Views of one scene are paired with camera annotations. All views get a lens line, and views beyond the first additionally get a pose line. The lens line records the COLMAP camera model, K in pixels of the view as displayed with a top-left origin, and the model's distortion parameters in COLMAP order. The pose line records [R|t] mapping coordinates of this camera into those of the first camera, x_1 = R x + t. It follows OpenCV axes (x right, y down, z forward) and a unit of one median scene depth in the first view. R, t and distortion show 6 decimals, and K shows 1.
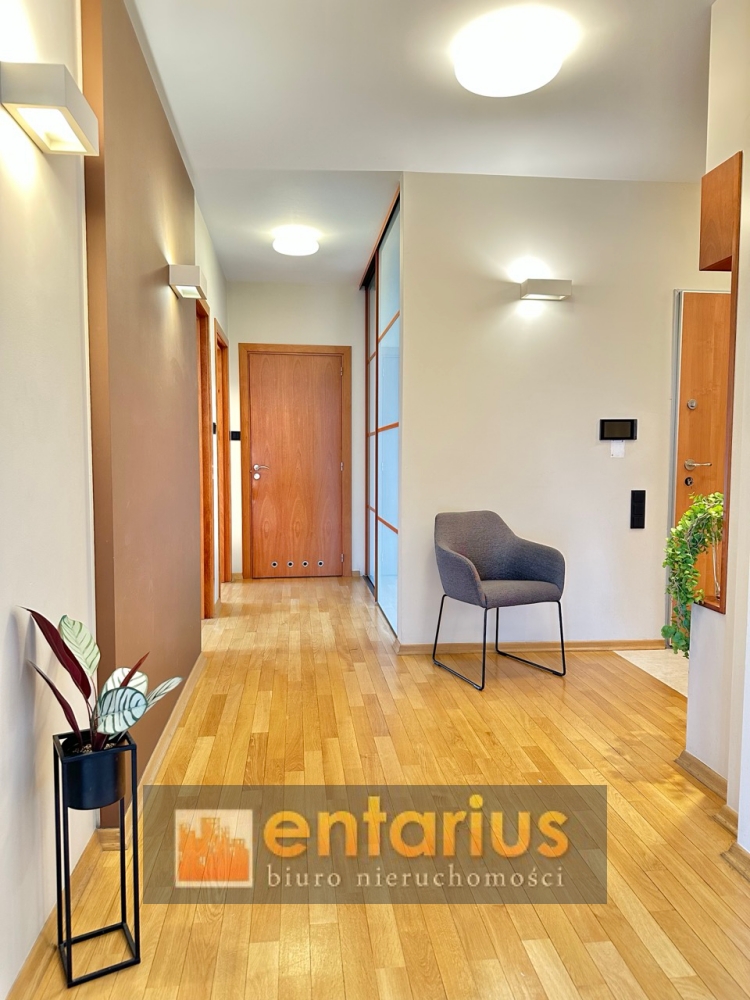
lens RADIAL K [[699.9, 0, 375.1], [0, 699.9, 505.3], [0, 0, 1]] dist [0.026466, -0.030280]
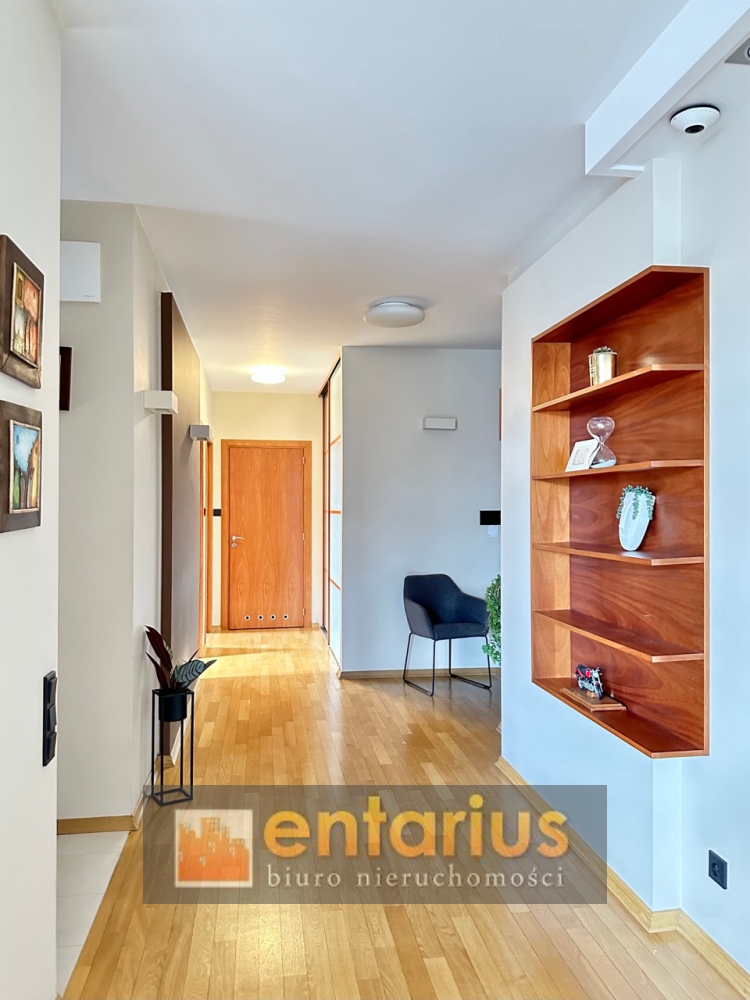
lens RADIAL K [[699.9, 0, 377.5], [0, 699.9, 491.4], [0, 0, 1]] dist [0.026466, -0.030280]
pose [[0.998852, -0.002308, 0.047855, 0.025443], [0.007129, 0.994880, -0.100816, -0.010161], [-0.047378, 0.101042, 0.993753, -0.257909]]
